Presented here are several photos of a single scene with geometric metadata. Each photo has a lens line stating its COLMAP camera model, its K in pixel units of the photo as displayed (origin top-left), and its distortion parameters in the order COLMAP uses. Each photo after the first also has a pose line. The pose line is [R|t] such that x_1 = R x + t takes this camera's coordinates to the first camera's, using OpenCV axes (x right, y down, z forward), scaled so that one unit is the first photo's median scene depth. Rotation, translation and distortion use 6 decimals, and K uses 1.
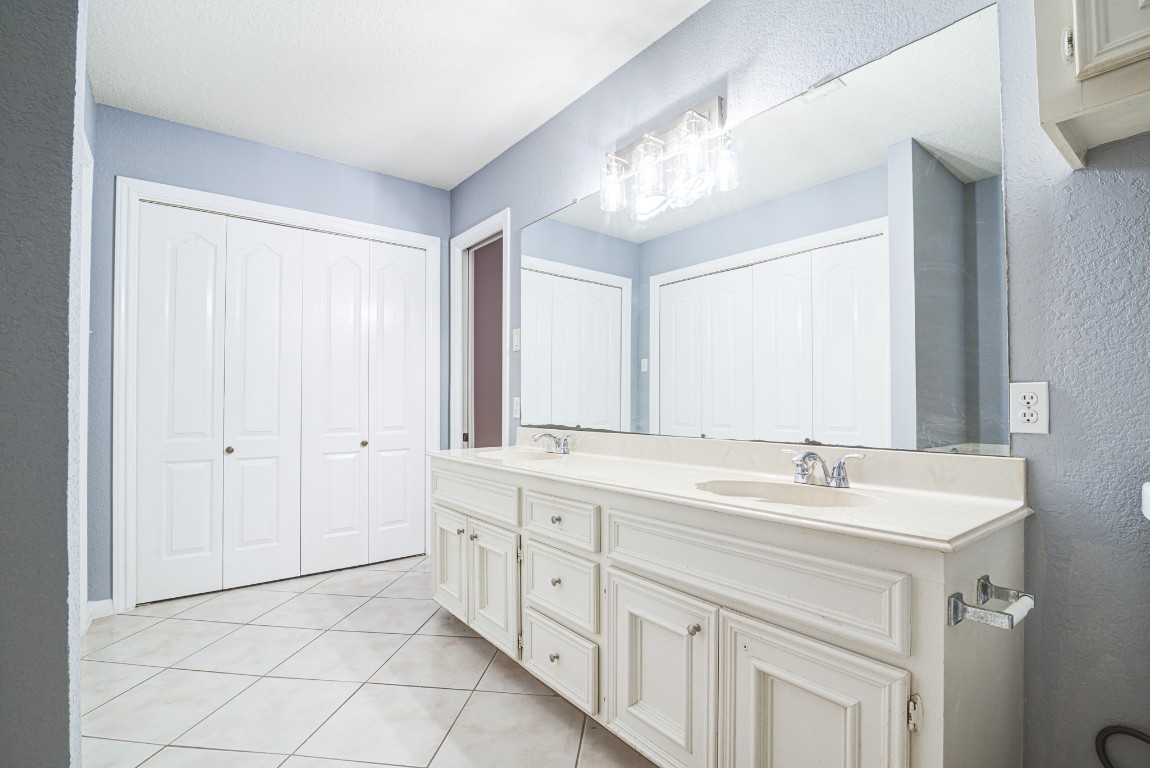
lens RADIAL K [[532.6, 0, 577.9], [0, 532.6, 391.2], [0, 0, 1]] dist [-0.016499, 0.000062]
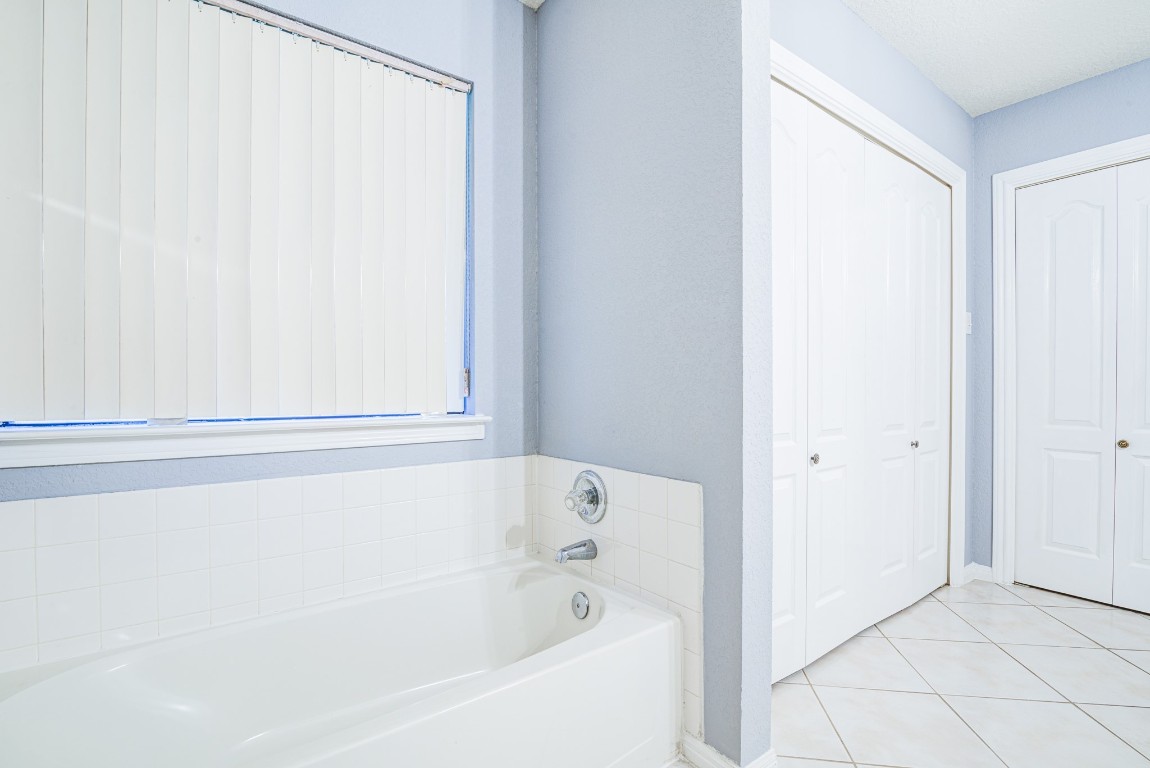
lens RADIAL K [[532.6, 0, 577.9], [0, 532.6, 391.2], [0, 0, 1]] dist [-0.016499, 0.000062]
pose [[-0.023684, 0.010055, -0.999669, 0.206170], [0.017144, 0.999806, 0.009651, 0.004645], [0.999572, -0.016910, -0.023852, 0.162663]]
